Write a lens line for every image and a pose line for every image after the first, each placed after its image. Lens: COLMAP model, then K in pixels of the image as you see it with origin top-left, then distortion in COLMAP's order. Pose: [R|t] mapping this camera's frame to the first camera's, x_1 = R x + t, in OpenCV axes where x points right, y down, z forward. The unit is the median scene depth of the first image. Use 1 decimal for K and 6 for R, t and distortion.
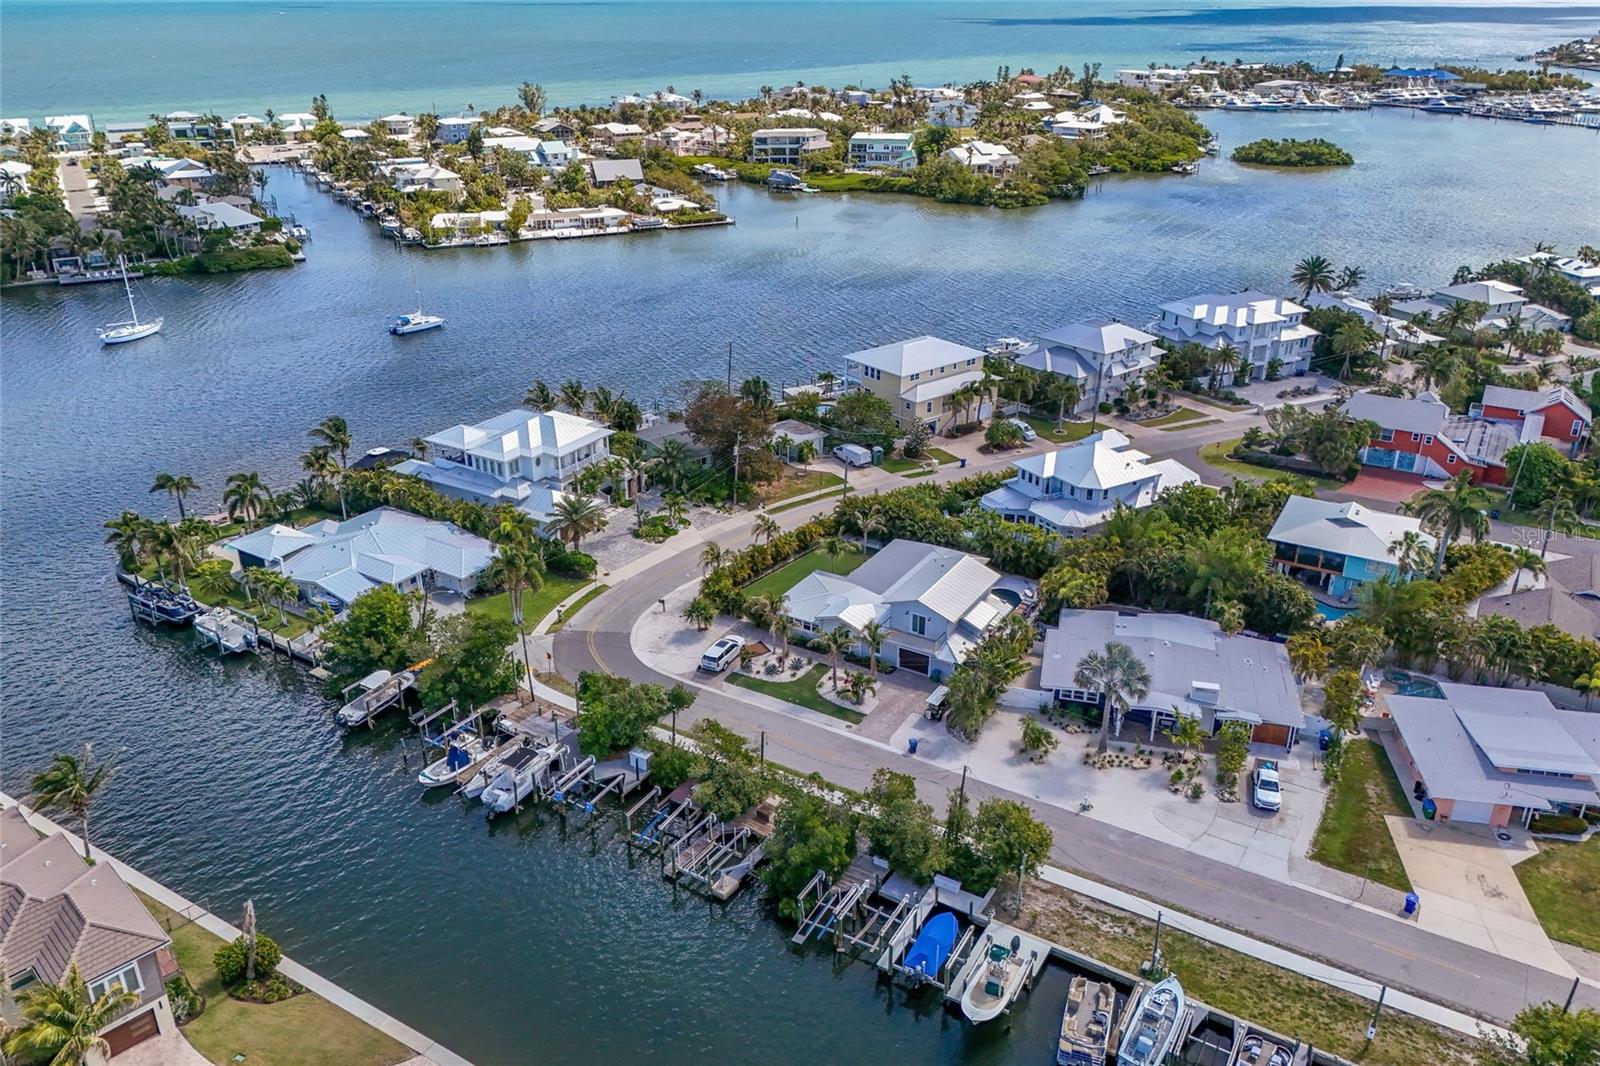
lens RADIAL K [[1189.0, 0, 783.5], [0, 1189.0, 546.3], [0, 0, 1]] dist [0.055697, -0.055032]
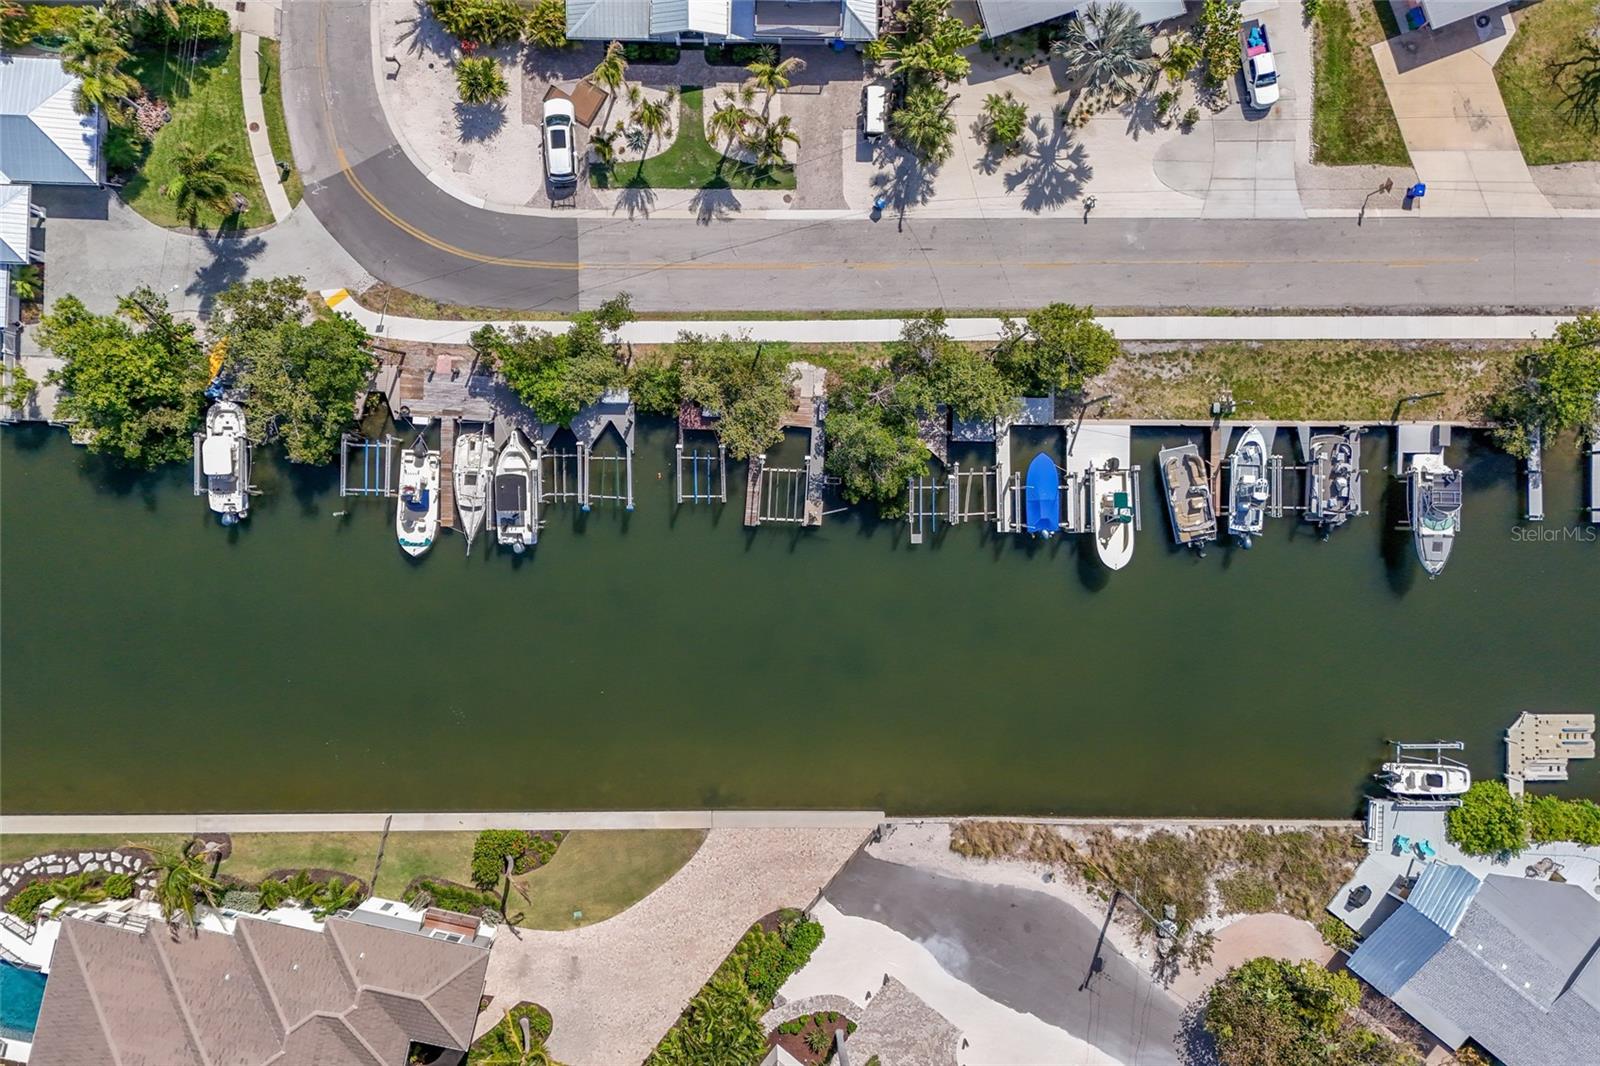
lens RADIAL K [[1189.0, 0, 795.3], [0, 1189.0, 528.4], [0, 0, 1]] dist [0.055697, -0.055032]
pose [[0.850676, -0.524815, 0.030321, -0.063462], [0.195091, 0.368732, 0.908832, -0.386517], [-0.488149, -0.767206, 0.416058, 0.383593]]
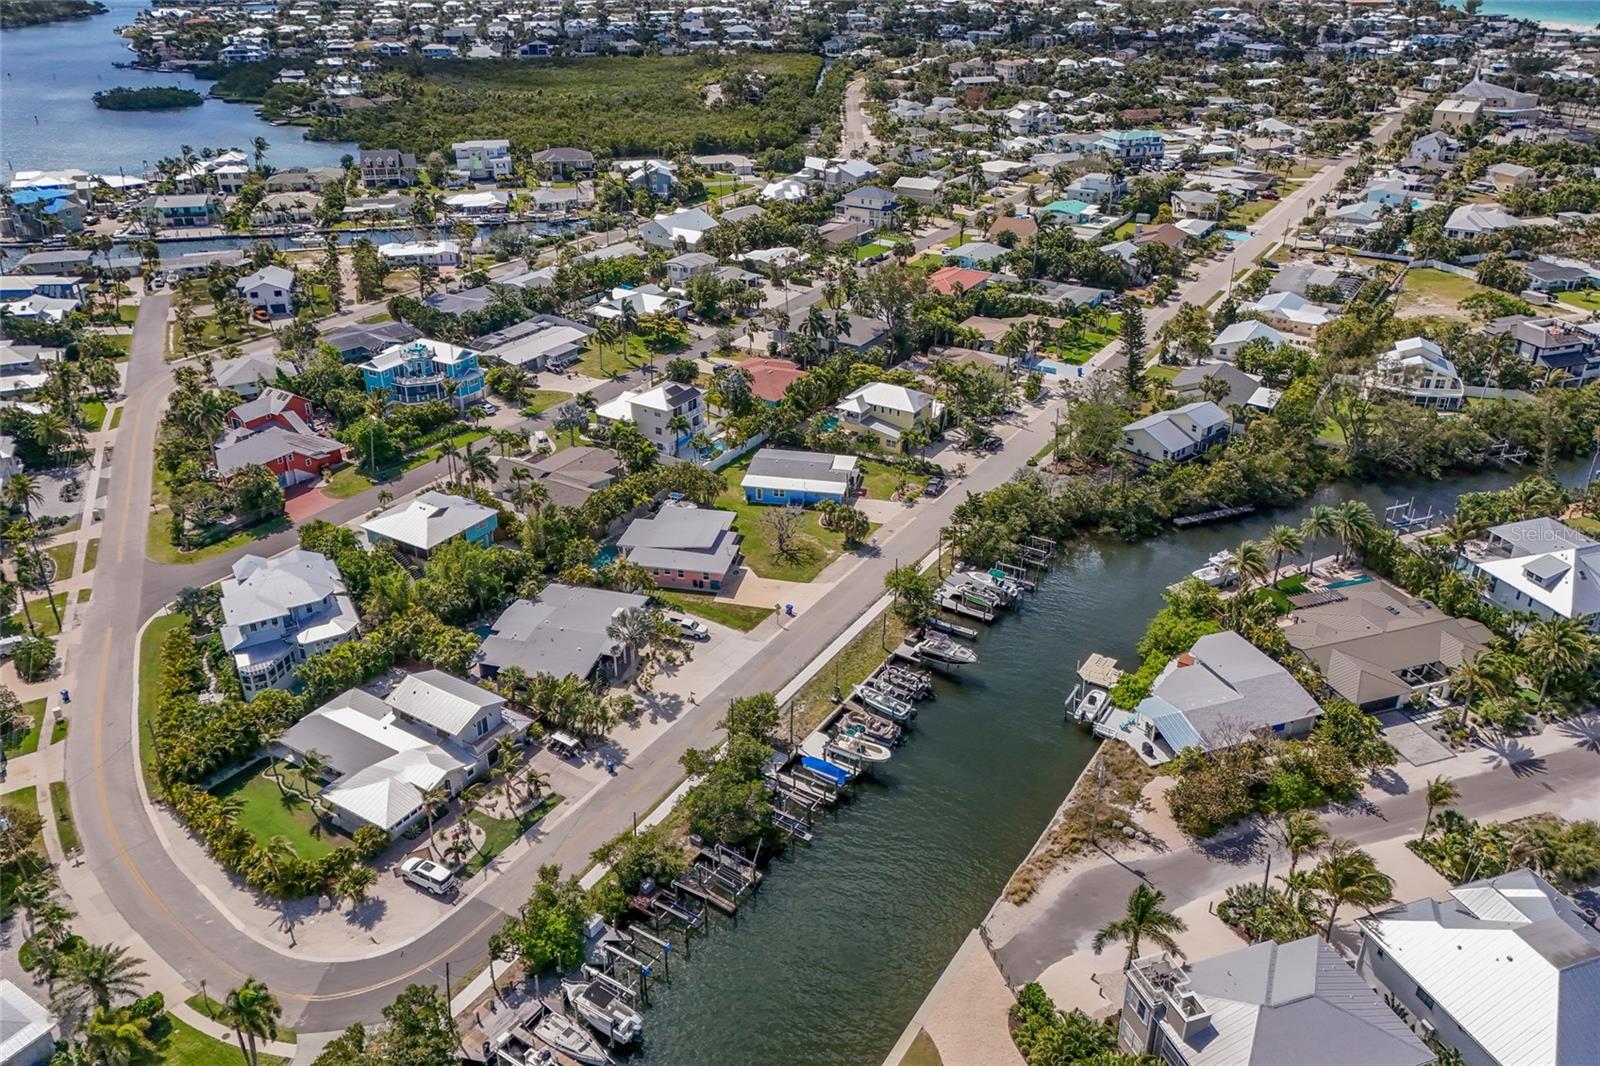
lens RADIAL K [[1189.0, 0, 788.6], [0, 1189.0, 524.0], [0, 0, 1]] dist [0.055697, -0.055032]
pose [[0.012495, -0.453912, 0.890959, -0.689309], [0.428685, 0.807421, 0.405340, -0.363412], [-0.903368, 0.376876, 0.204674, 0.348871]]
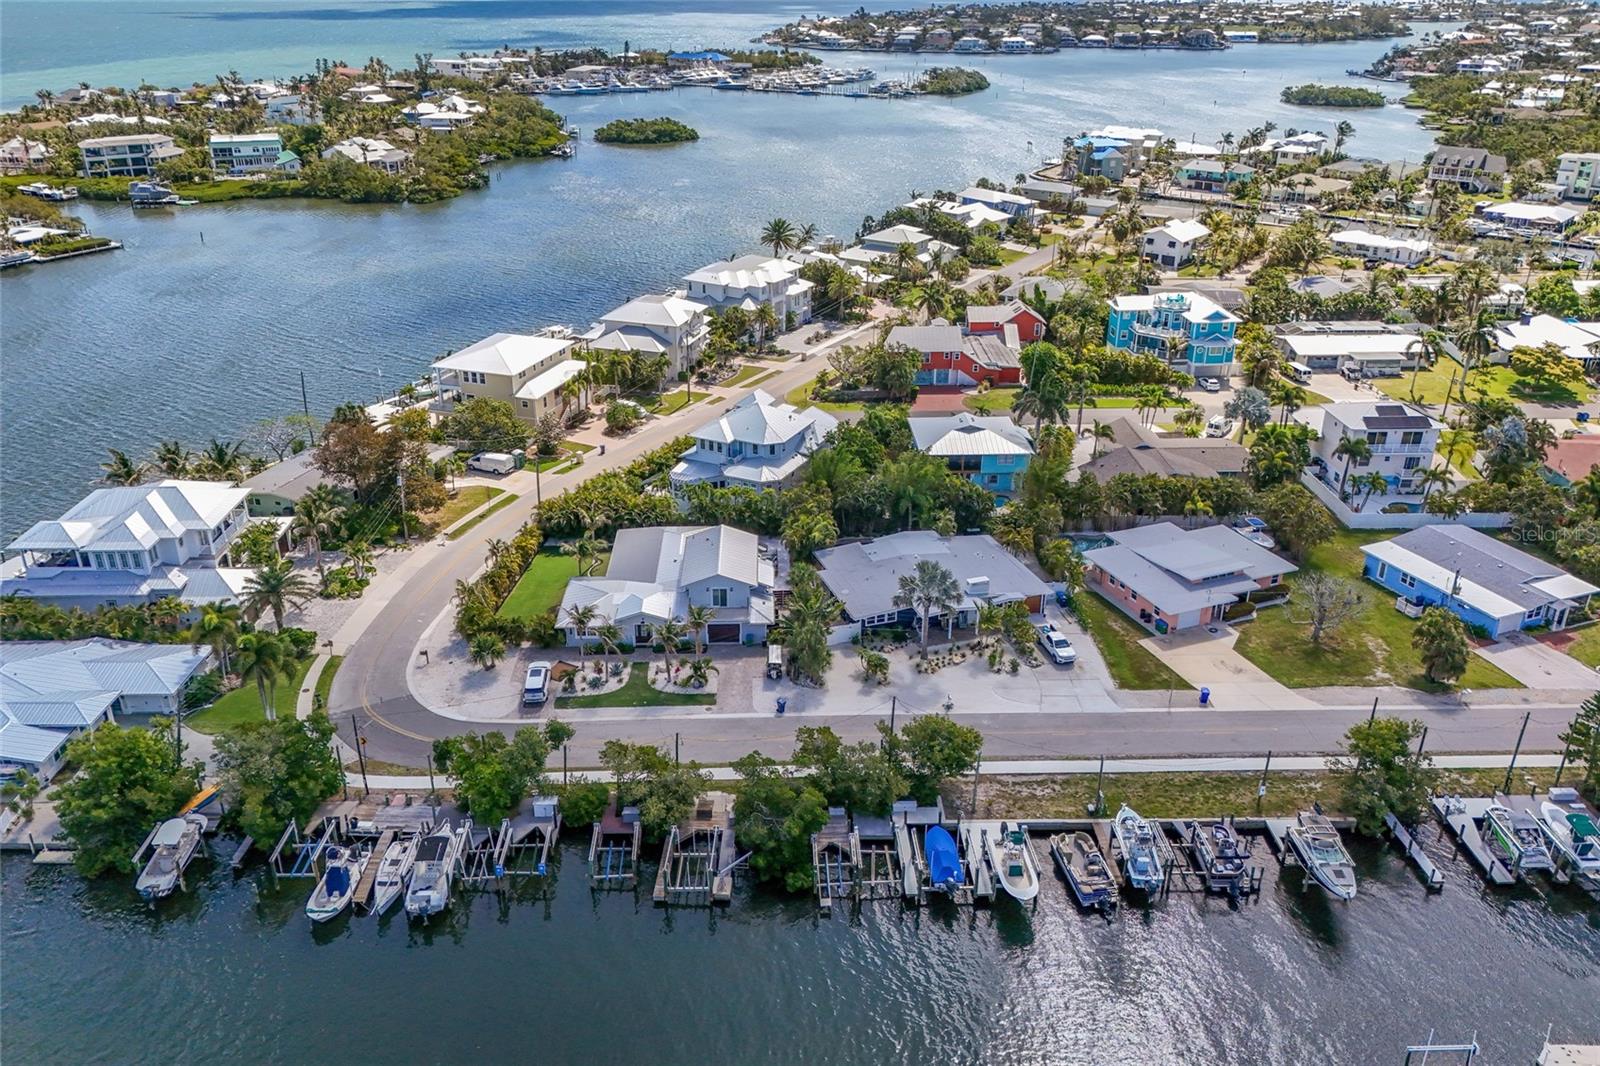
lens RADIAL K [[1189.0, 0, 784.2], [0, 1189.0, 528.4], [0, 0, 1]] dist [0.055697, -0.055032]
pose [[0.842163, -0.227022, 0.489105, -0.273825], [0.229488, 0.971706, 0.055881, -0.031244], [-0.487952, 0.065183, 0.870433, 0.059794]]
